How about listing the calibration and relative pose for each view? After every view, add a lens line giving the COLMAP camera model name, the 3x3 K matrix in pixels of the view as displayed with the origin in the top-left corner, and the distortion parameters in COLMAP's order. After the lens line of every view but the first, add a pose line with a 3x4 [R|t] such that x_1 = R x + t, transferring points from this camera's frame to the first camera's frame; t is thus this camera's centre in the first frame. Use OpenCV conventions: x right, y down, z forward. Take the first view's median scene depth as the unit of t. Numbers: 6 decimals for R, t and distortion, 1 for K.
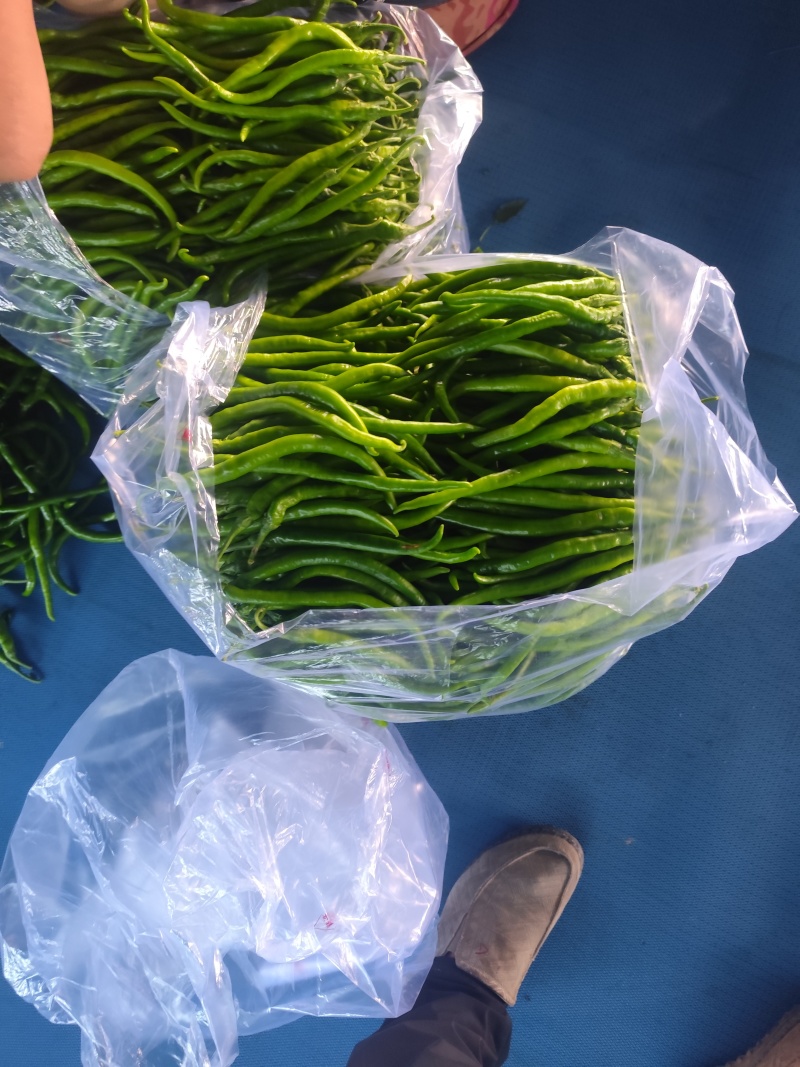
lens RADIAL K [[774.1, 0, 400.0], [0, 774.1, 533.5], [0, 0, 1]] dist [0.034530, -0.003684]
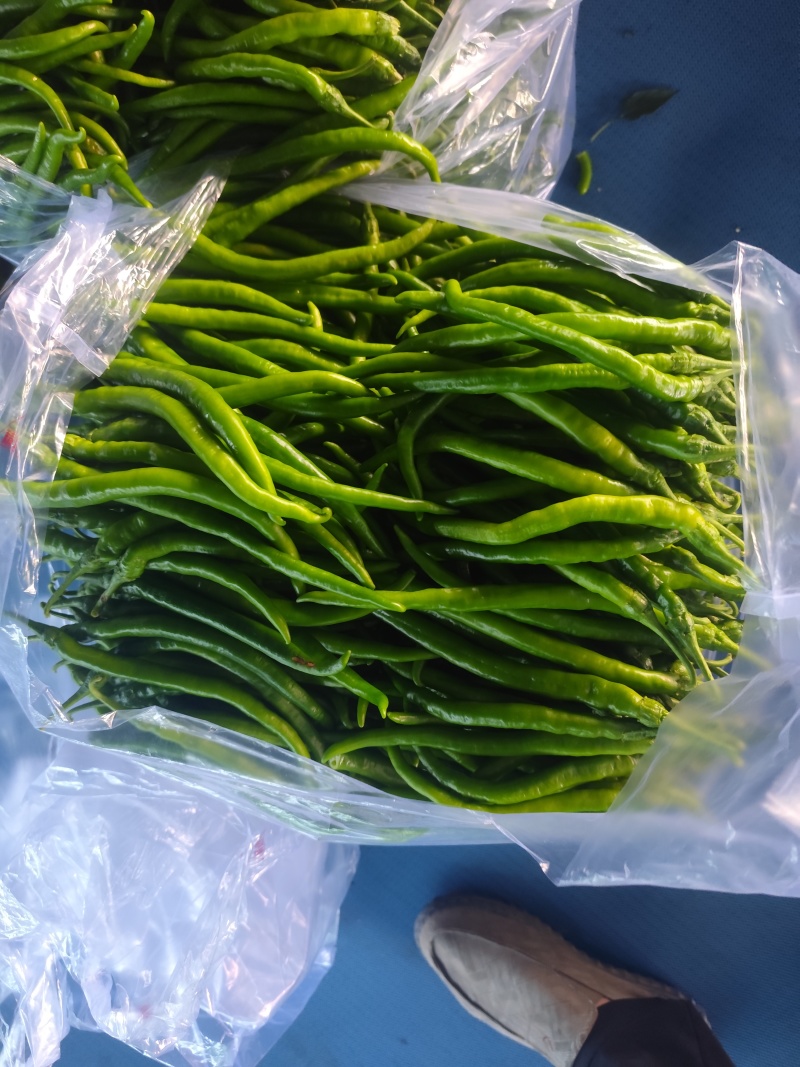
lens RADIAL K [[800.5, 0, 400.0], [0, 800.5, 533.5], [0, 0, 1]] dist [-0.001995, -0.002816]
pose [[0.966459, 0.246868, -0.070797, 0.115481], [-0.223995, 0.945123, 0.237844, -0.270827], [0.125628, -0.214008, 0.968720, 0.329123]]
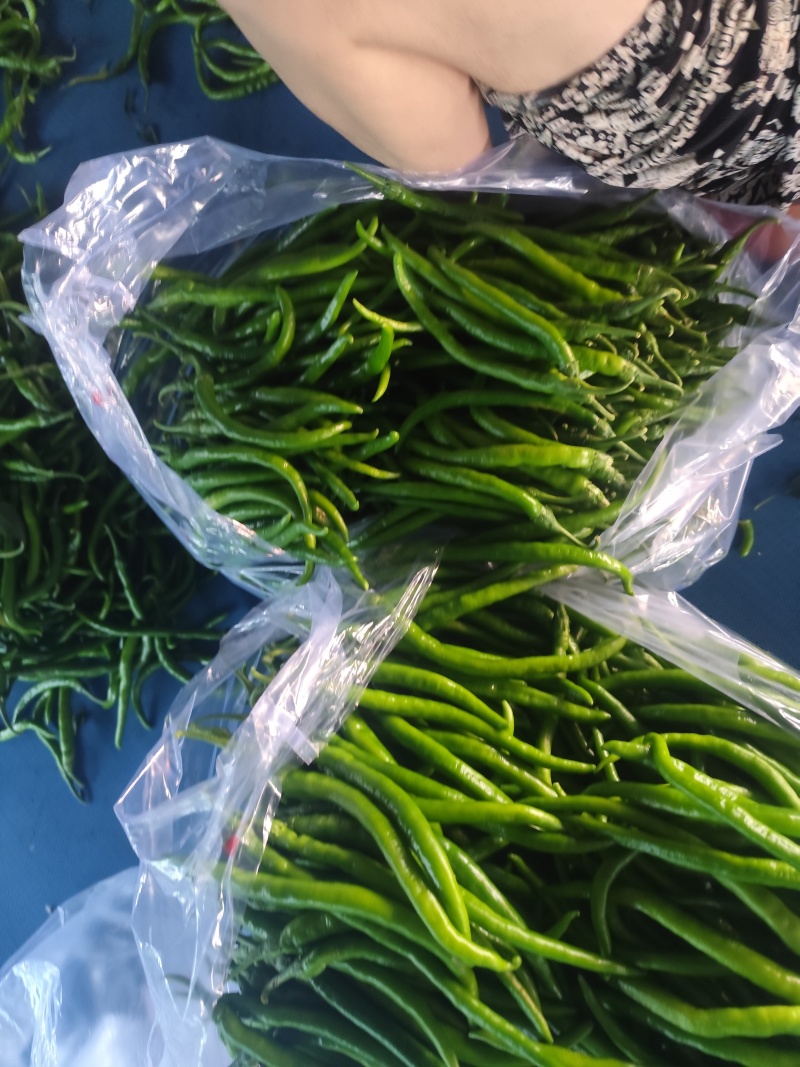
lens RADIAL K [[774.1, 0, 400.0], [0, 774.1, 533.5], [0, 0, 1]] dist [0.034530, -0.003684]
pose [[0.915093, 0.344738, -0.209190, -0.071091], [-0.333690, 0.938646, 0.087146, -0.476885], [0.226398, -0.009942, 0.973984, 0.311826]]
